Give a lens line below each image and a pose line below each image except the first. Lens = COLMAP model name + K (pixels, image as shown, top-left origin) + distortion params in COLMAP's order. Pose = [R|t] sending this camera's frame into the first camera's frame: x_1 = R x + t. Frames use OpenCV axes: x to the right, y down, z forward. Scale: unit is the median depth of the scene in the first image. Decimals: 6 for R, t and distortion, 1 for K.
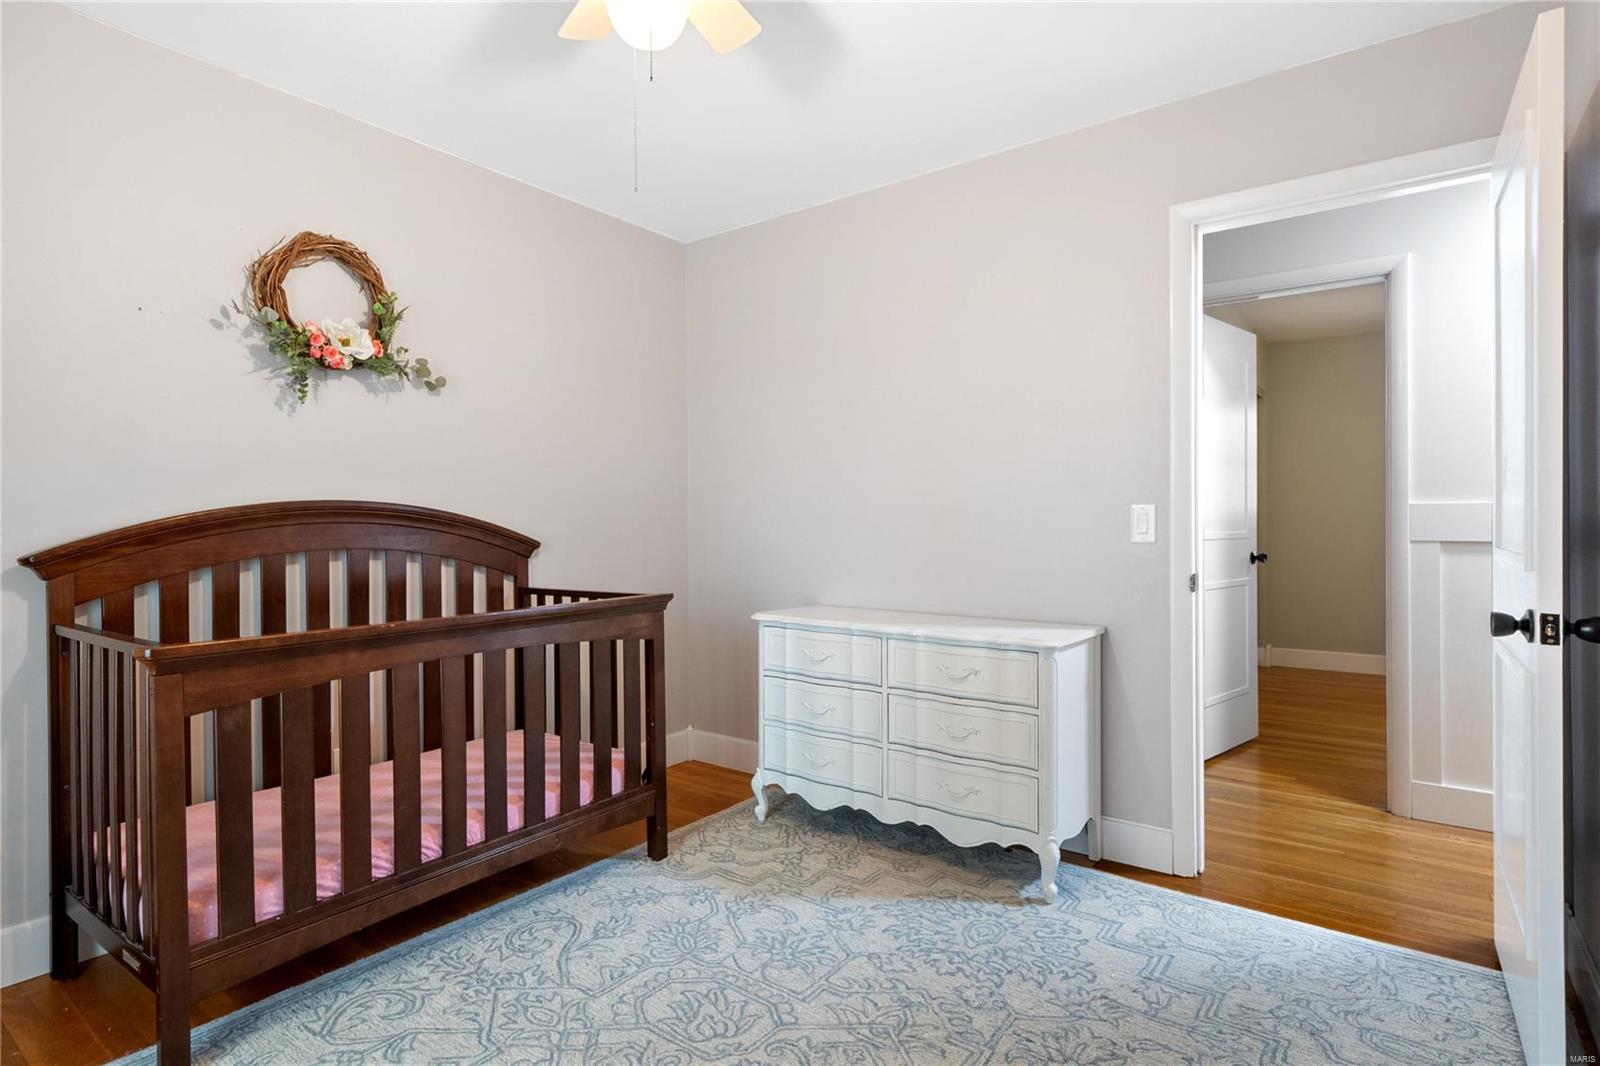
lens RADIAL K [[821.7, 0, 797.0], [0, 821.7, 520.5], [0, 0, 1]] dist [-0.001098, -0.000818]
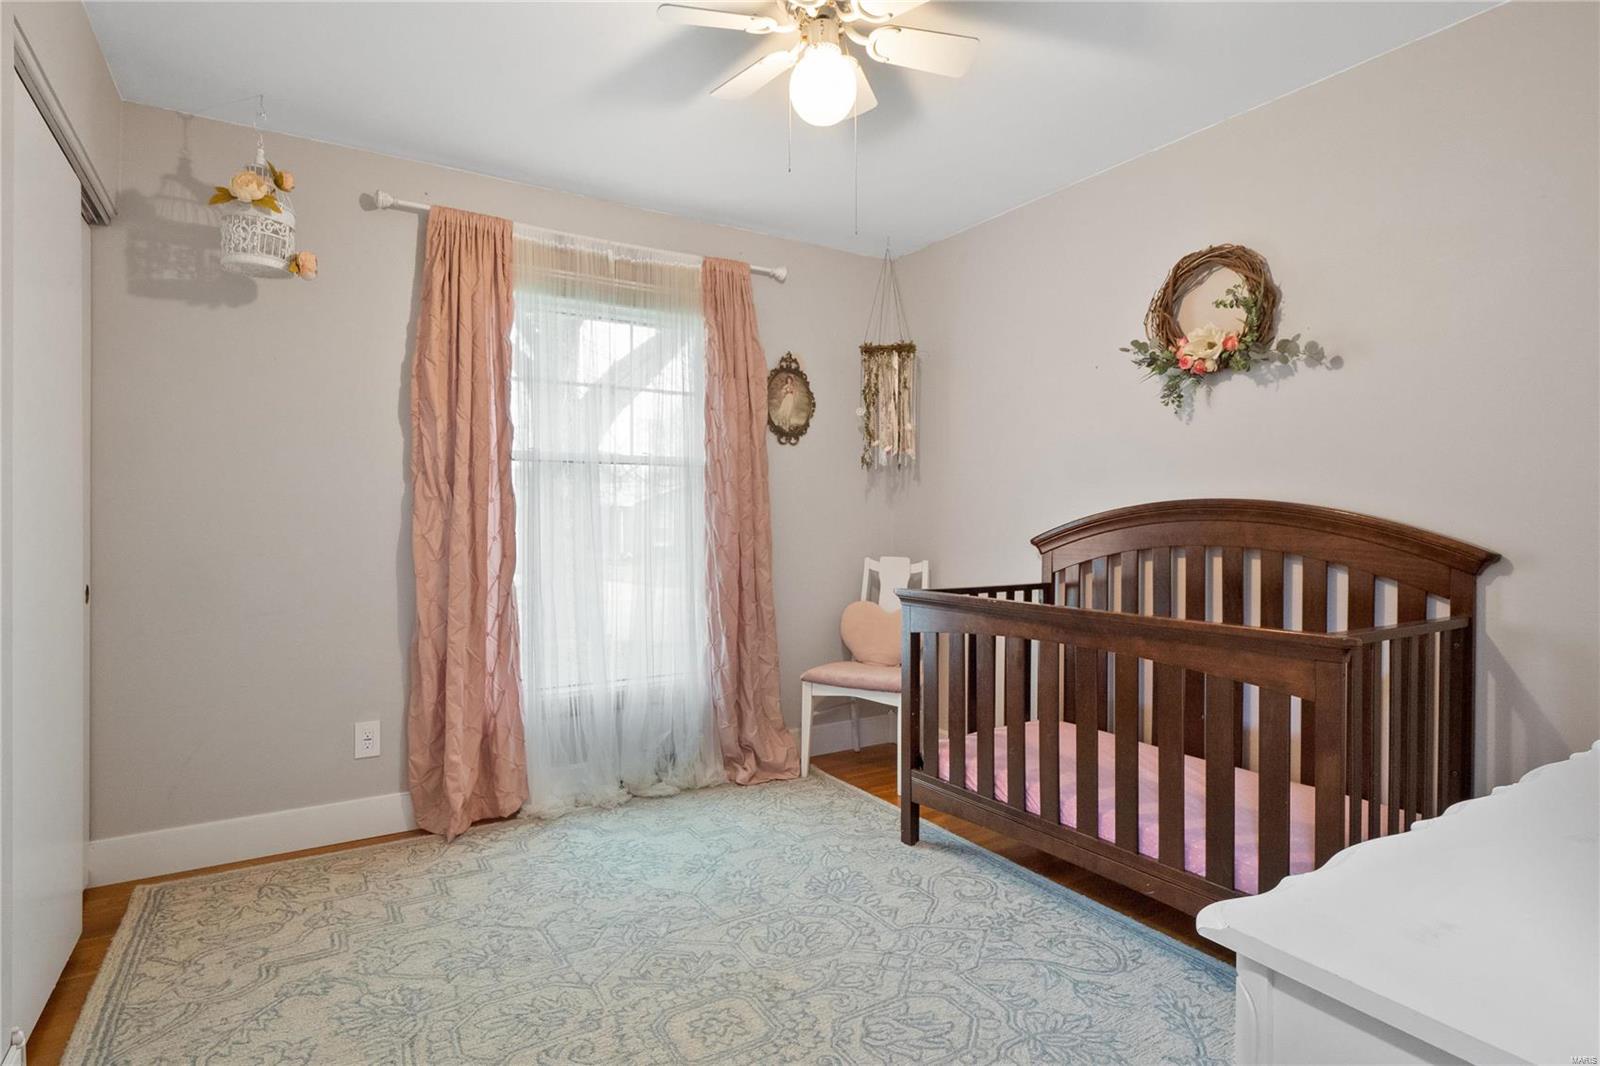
lens RADIAL K [[821.7, 0, 797.0], [0, 821.7, 520.5], [0, 0, 1]] dist [-0.001098, -0.000818]
pose [[-0.352727, 0.003192, -0.935721, 0.650322], [-0.003190, 0.999984, 0.004613, -0.000372], [0.935721, 0.004612, -0.352711, 0.951681]]
